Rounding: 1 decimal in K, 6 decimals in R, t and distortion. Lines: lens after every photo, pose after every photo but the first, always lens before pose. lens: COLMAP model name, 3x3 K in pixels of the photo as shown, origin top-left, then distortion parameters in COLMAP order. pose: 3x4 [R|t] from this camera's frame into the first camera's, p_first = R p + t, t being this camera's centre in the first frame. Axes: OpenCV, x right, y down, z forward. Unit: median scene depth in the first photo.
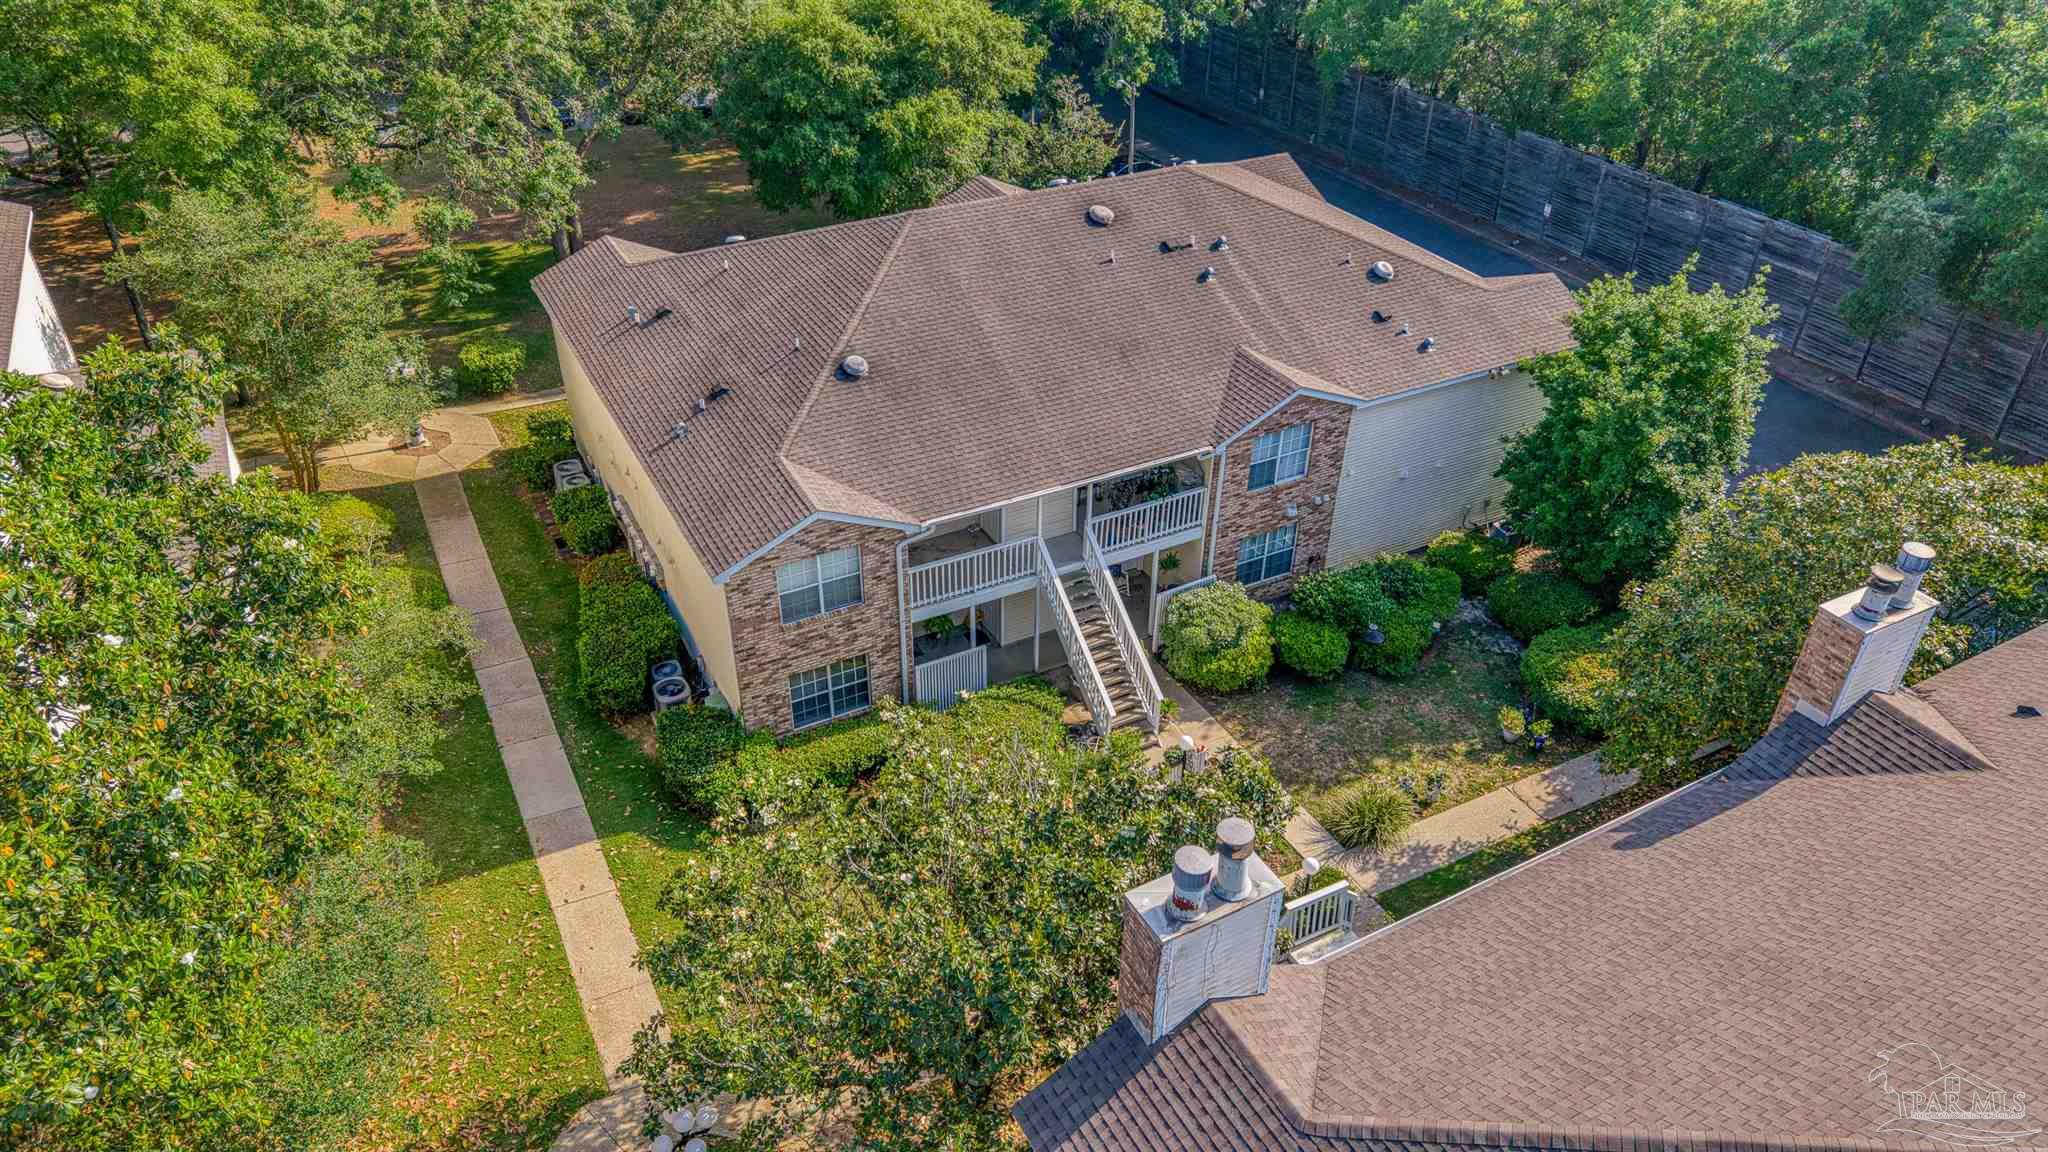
lens RADIAL K [[1404.9, 0, 1024.0], [0, 1404.9, 576.0], [0, 0, 1]] dist [0.007113, 0.007637]
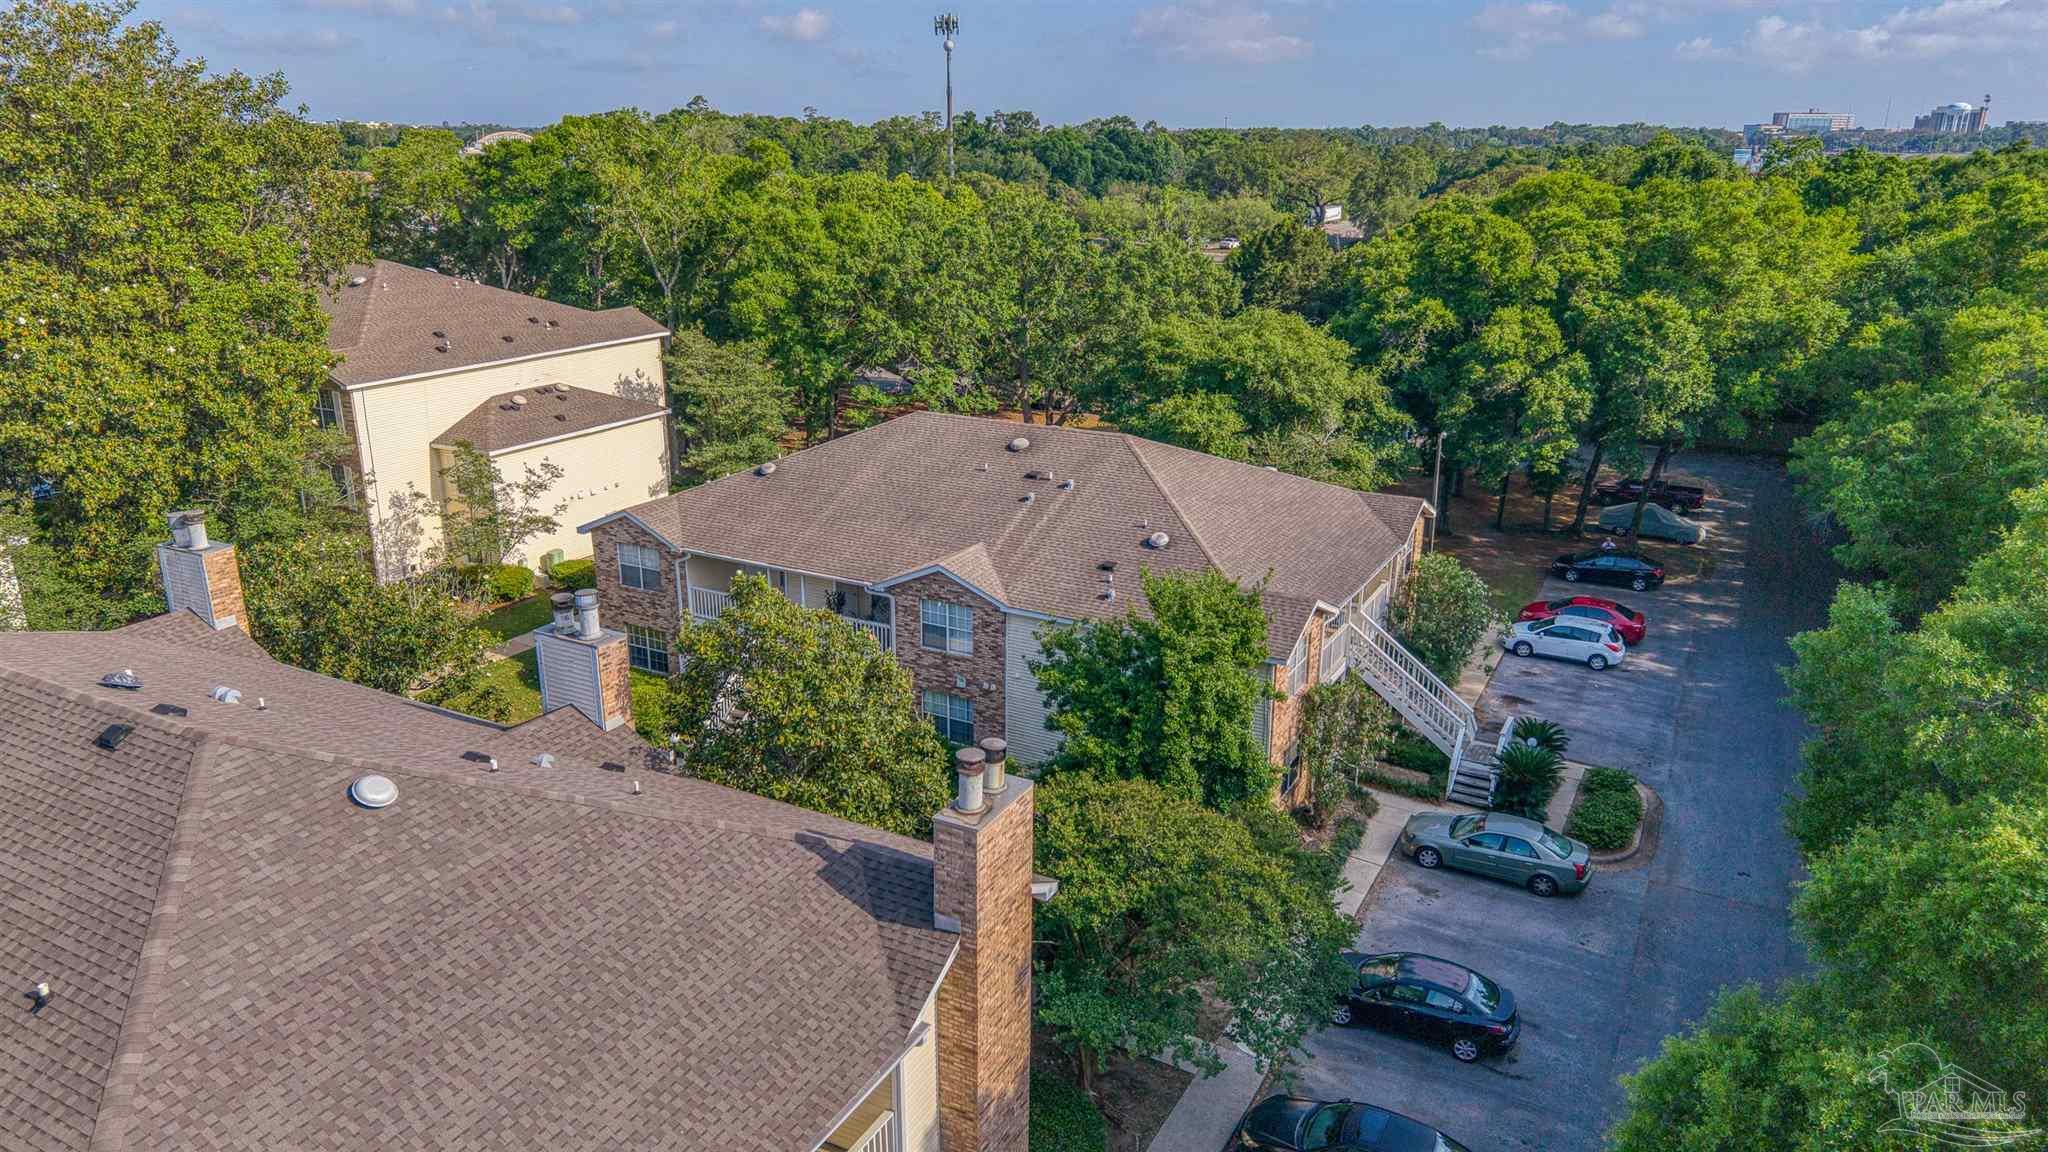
lens RADIAL K [[1404.9, 0, 1024.0], [0, 1404.9, 576.0], [0, 0, 1]] dist [0.007113, 0.007637]
pose [[0.552734, 0.252689, -0.794124, 1.129222], [-0.474666, 0.878700, -0.050780, -0.089455], [0.684965, 0.405011, 0.605630, 0.274721]]
